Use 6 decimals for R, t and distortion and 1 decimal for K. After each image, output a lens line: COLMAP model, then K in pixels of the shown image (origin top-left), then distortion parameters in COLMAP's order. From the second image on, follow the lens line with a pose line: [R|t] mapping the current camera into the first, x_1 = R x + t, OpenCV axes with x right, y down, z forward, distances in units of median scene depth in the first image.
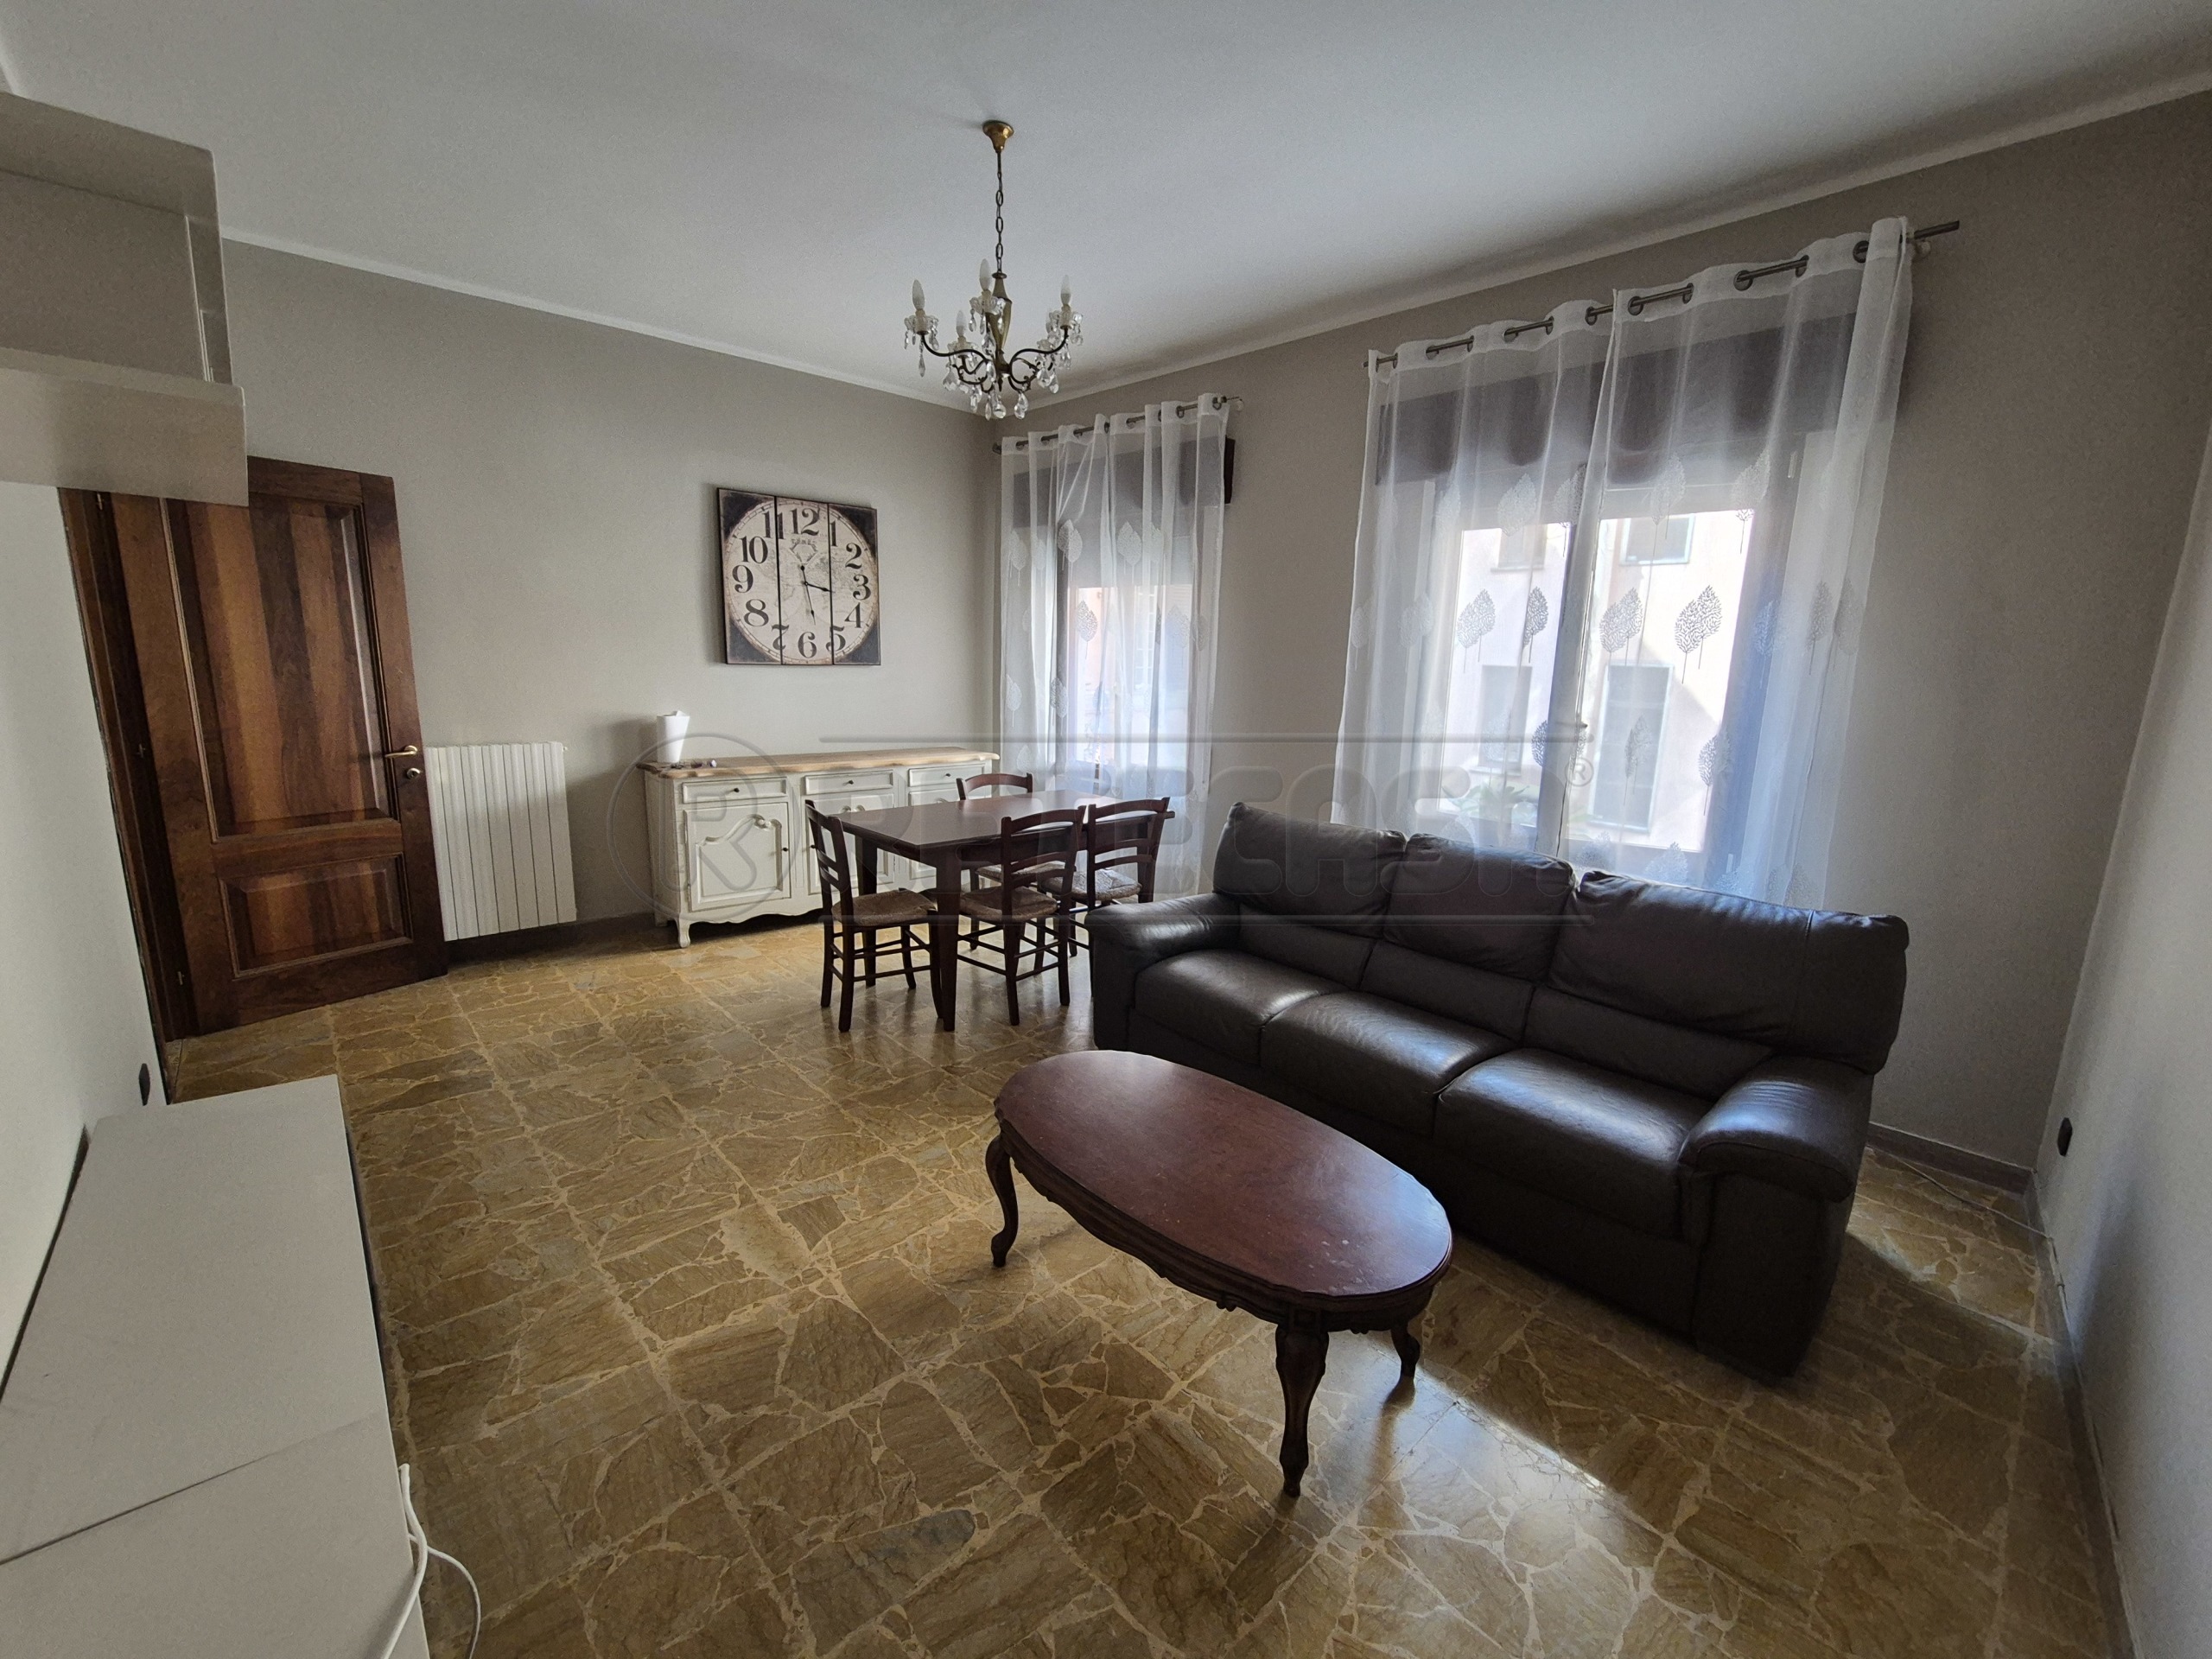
lens RADIAL K [[913.4, 0, 1123.5], [0, 913.4, 818.8], [0, 0, 1]] dist [-0.000280, -0.000601]
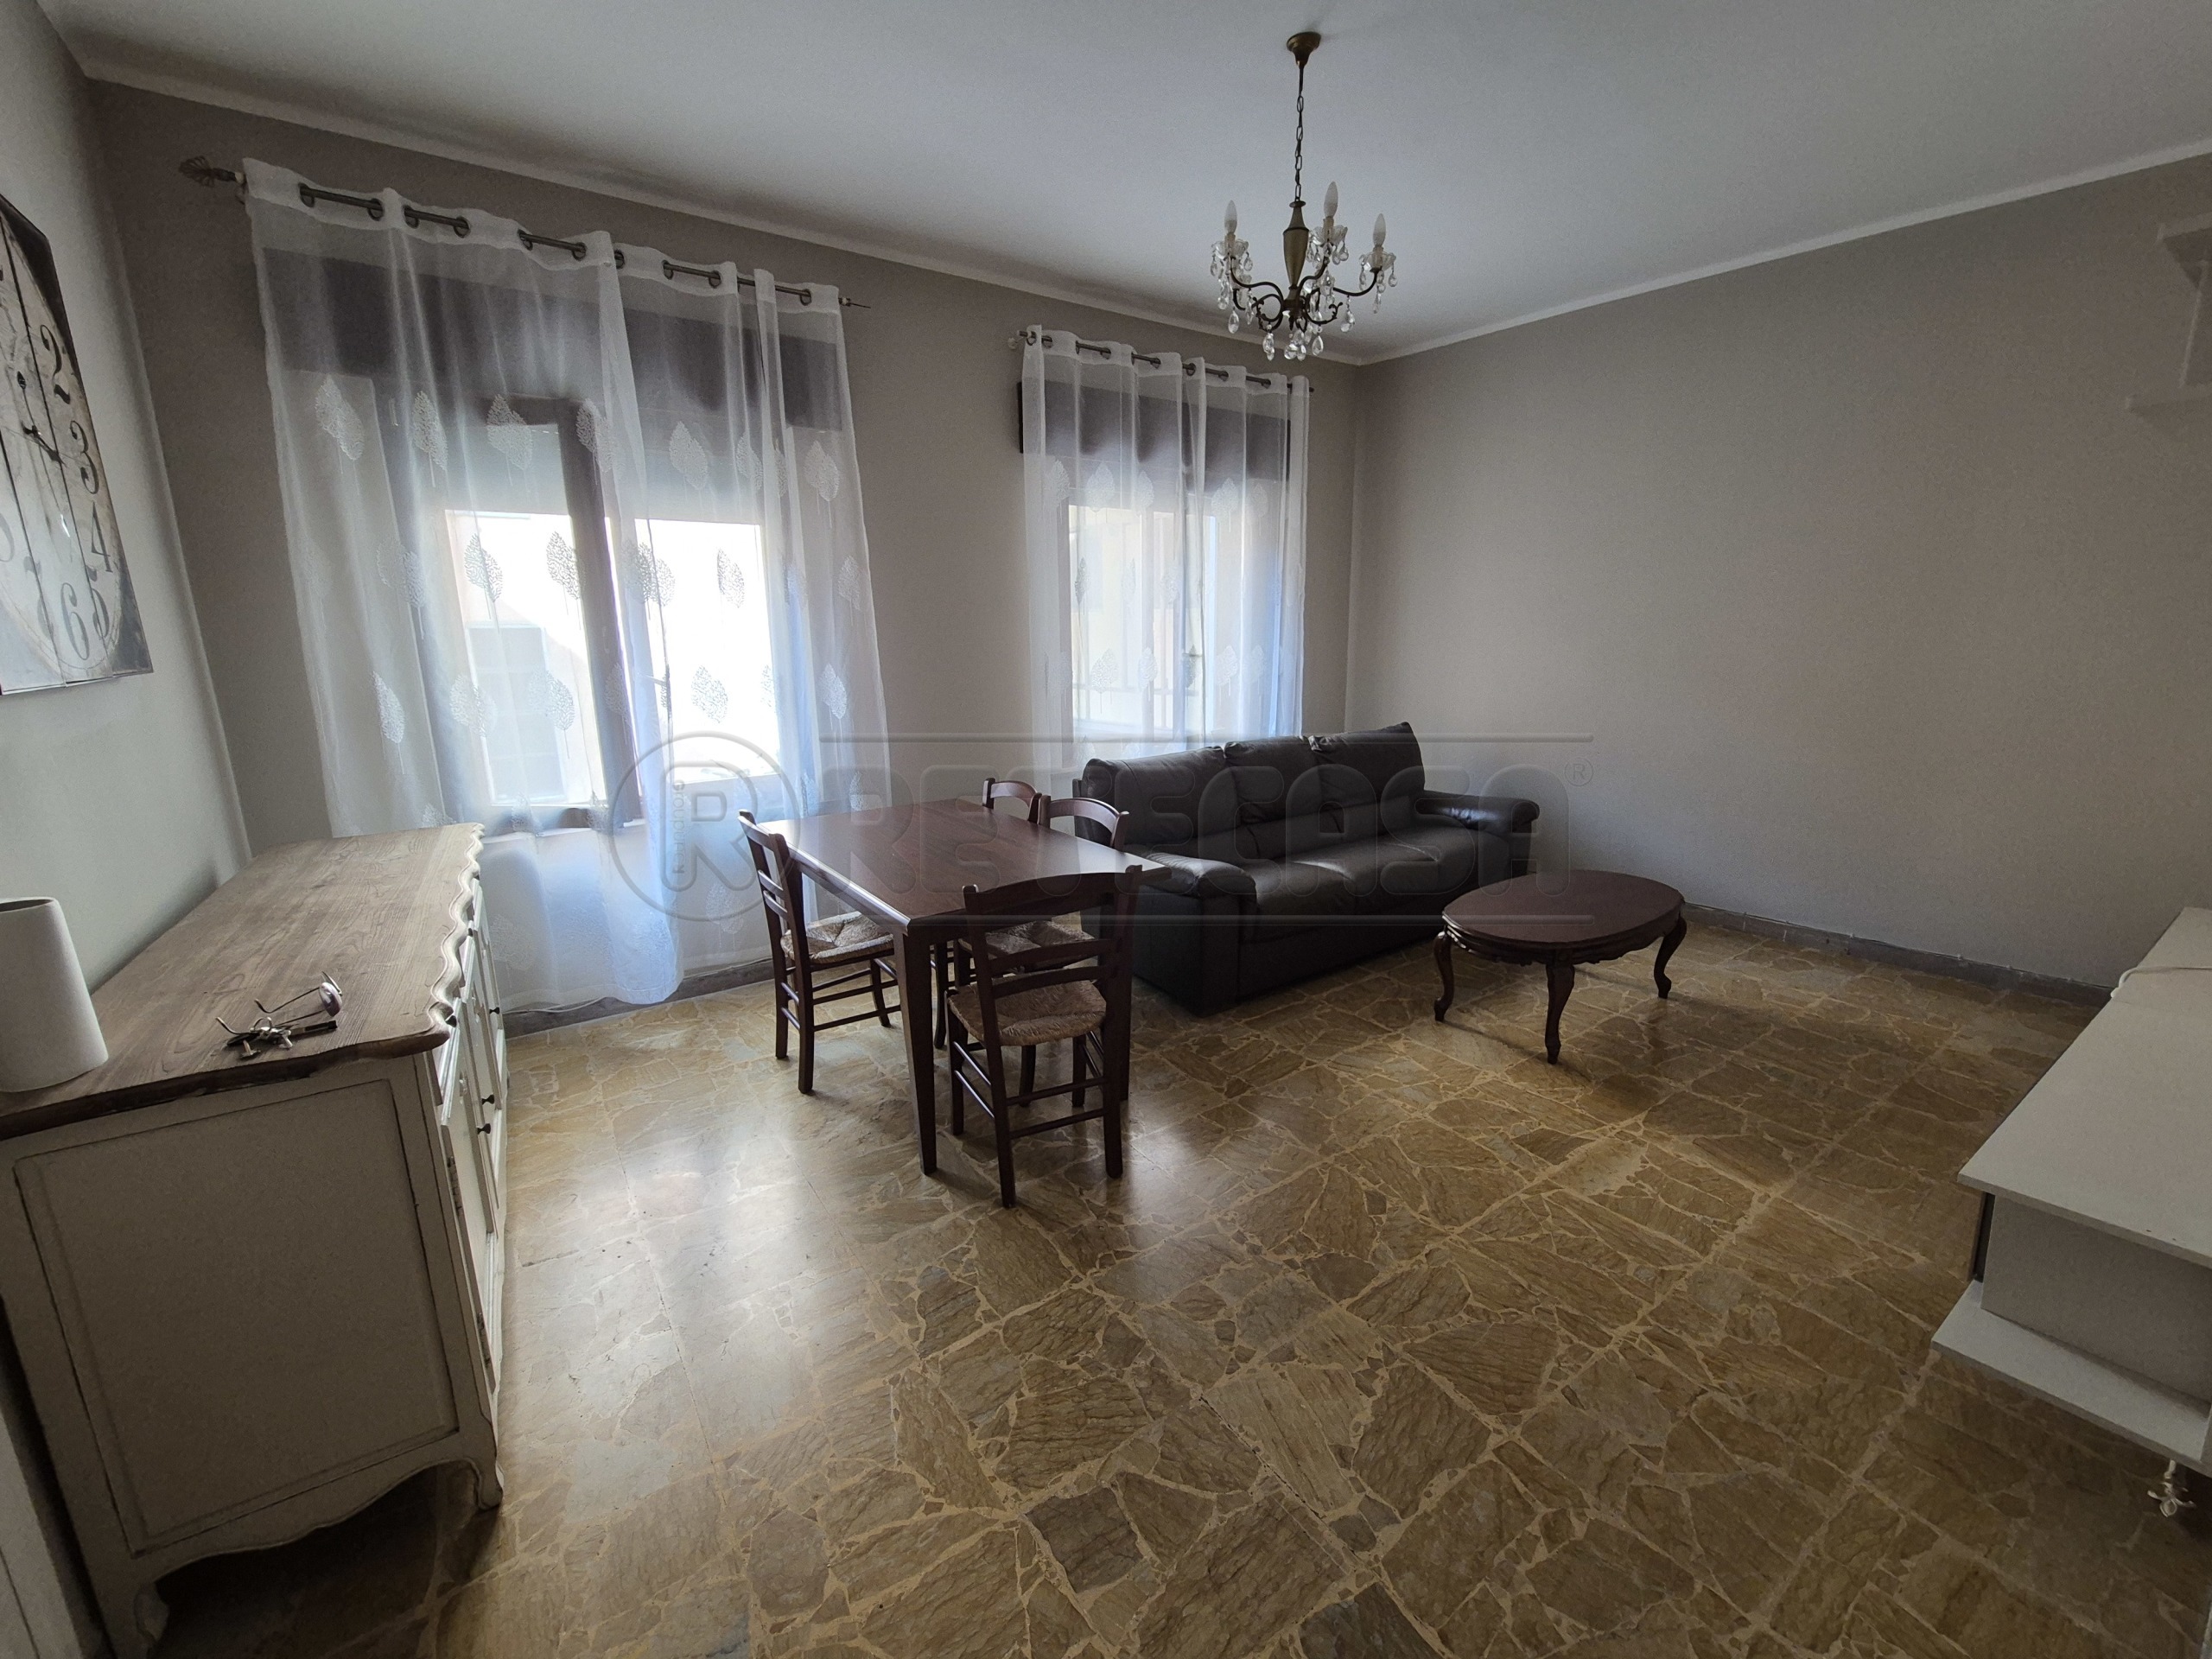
lens RADIAL K [[905.9, 0, 1112.9], [0, 905.9, 830.3], [0, 0, 1]] dist [-0.005019, 0.000031]
pose [[0.136112, -0.244657, 0.960009, -0.735163], [0.197918, 0.956208, 0.215627, -0.133215], [-0.970722, 0.160653, 0.178573, 0.689074]]
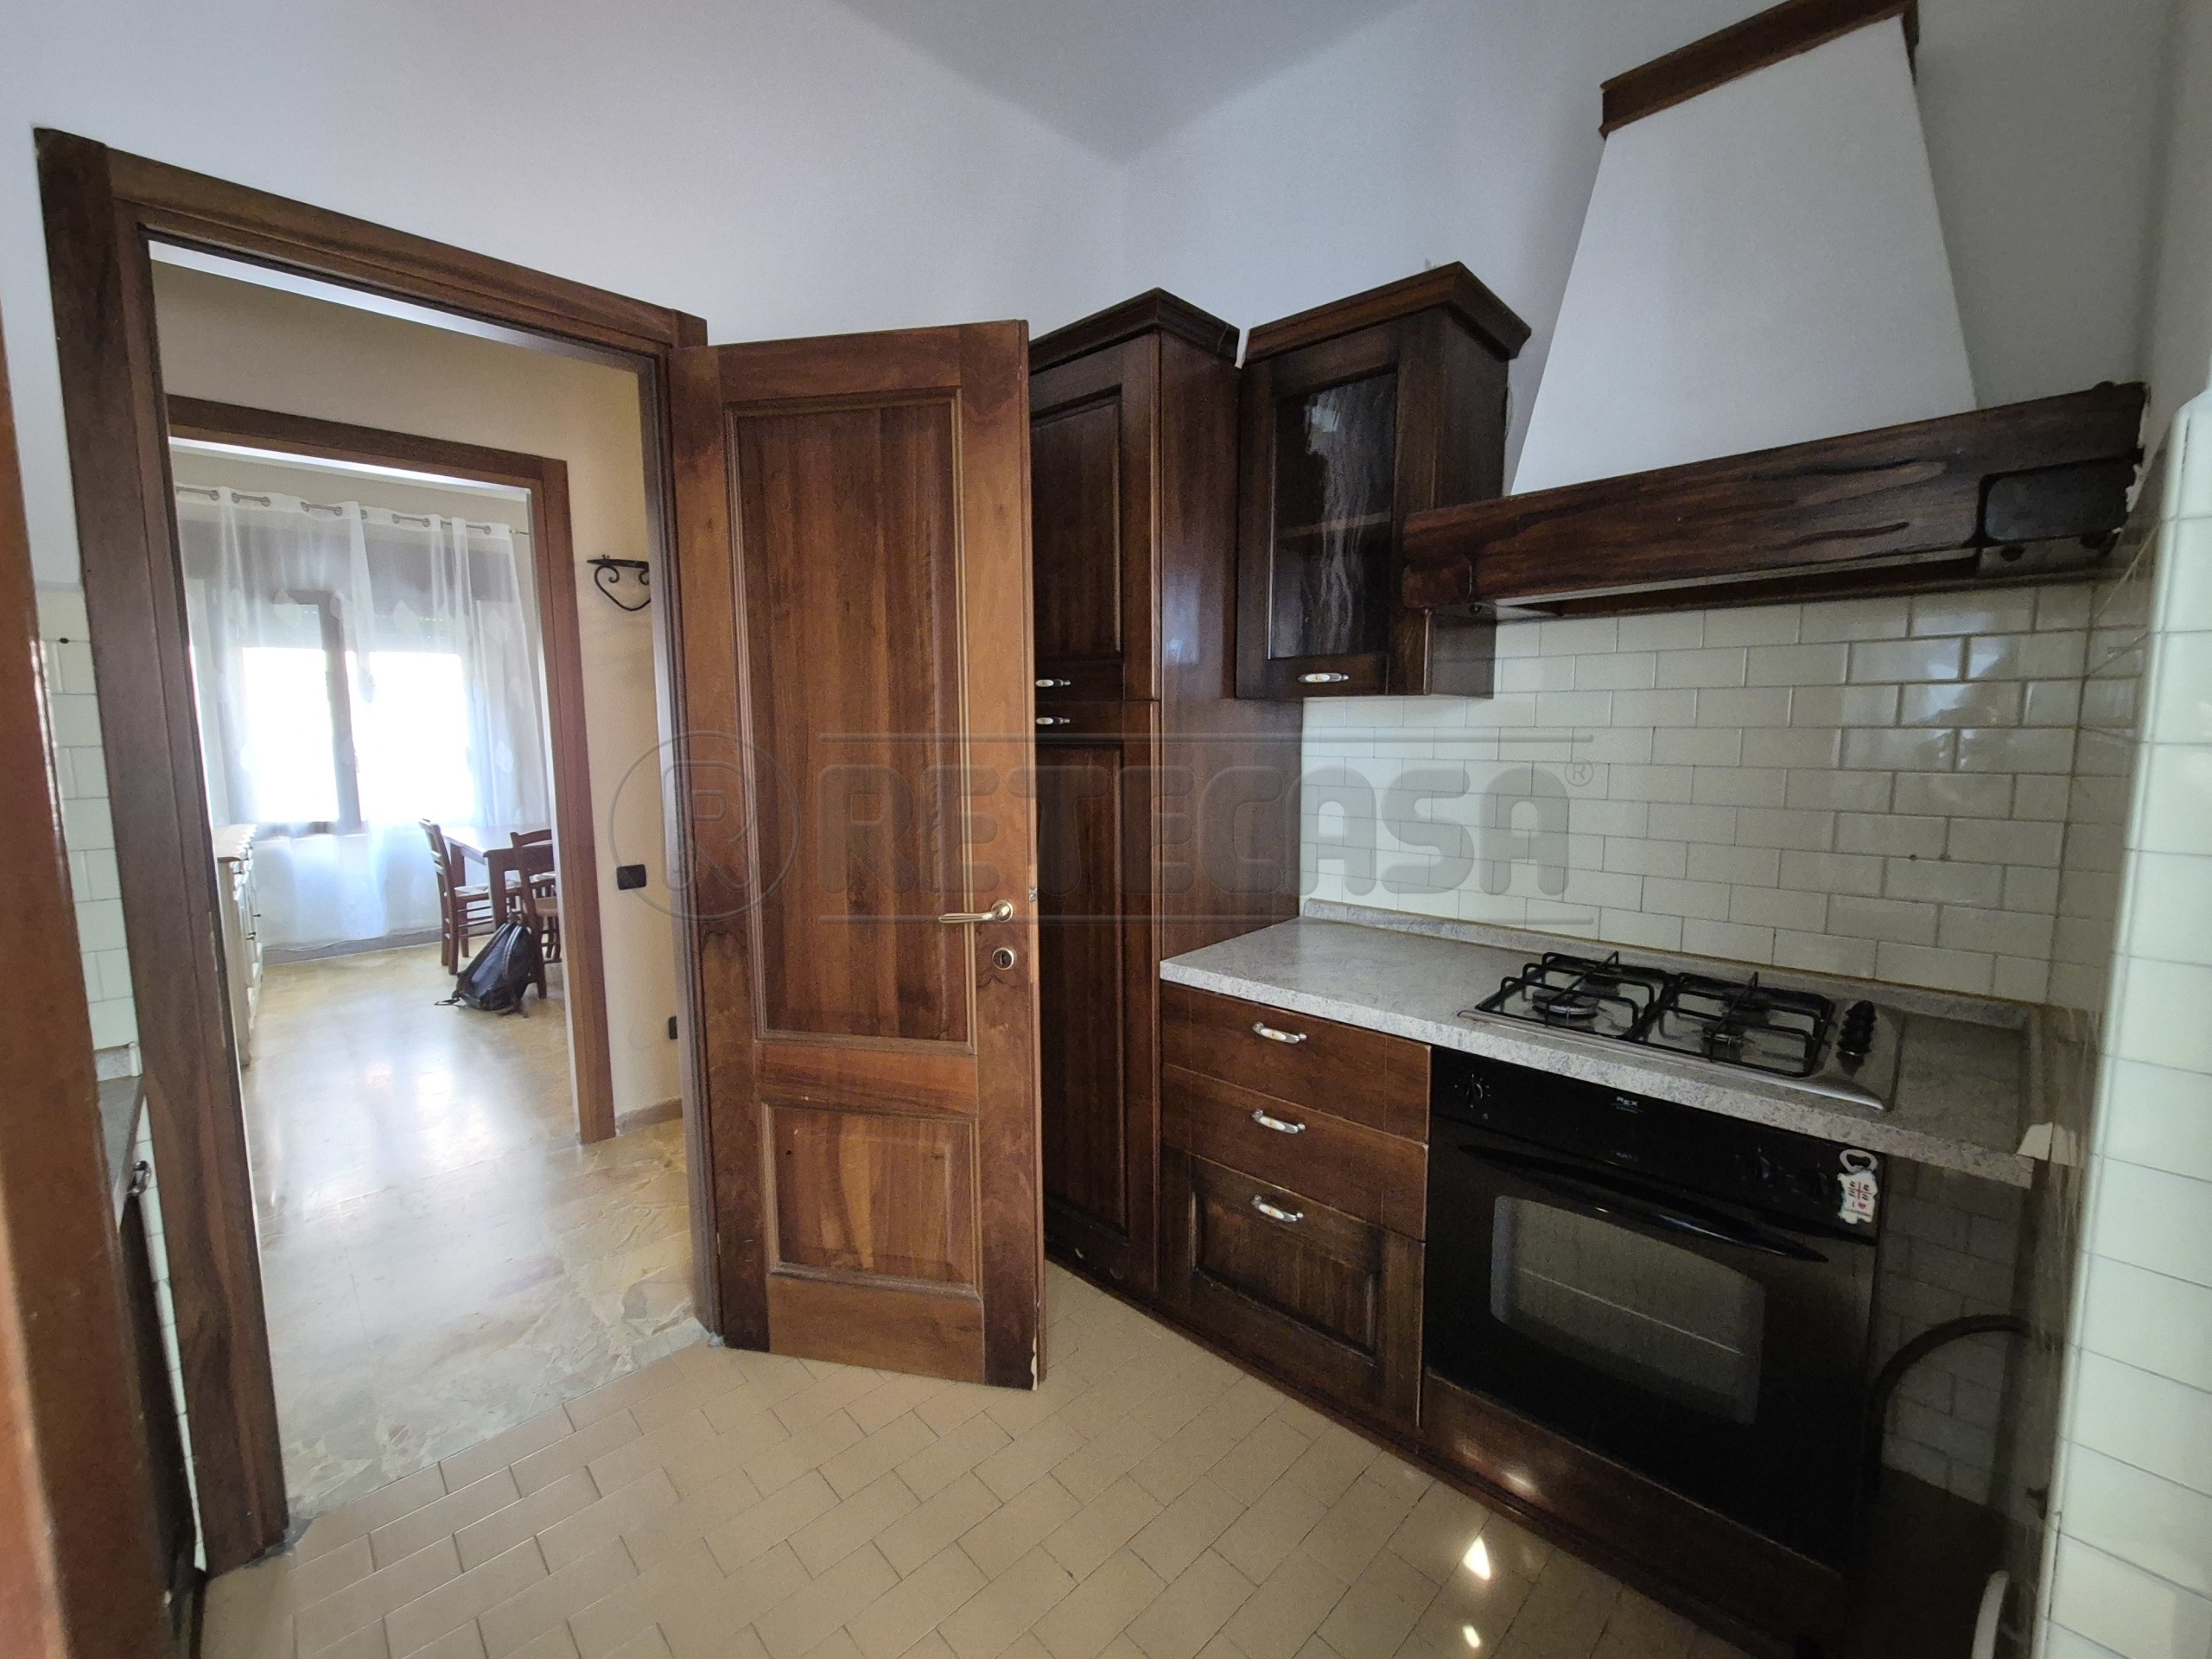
lens RADIAL K [[913.4, 0, 1123.5], [0, 913.4, 818.8], [0, 0, 1]] dist [-0.000280, -0.000601]
pose [[-0.027998, -0.138347, 0.989988, -1.348038], [0.183256, 0.972881, 0.141139, -0.054414], [-0.982666, 0.185373, -0.001886, 0.161734]]
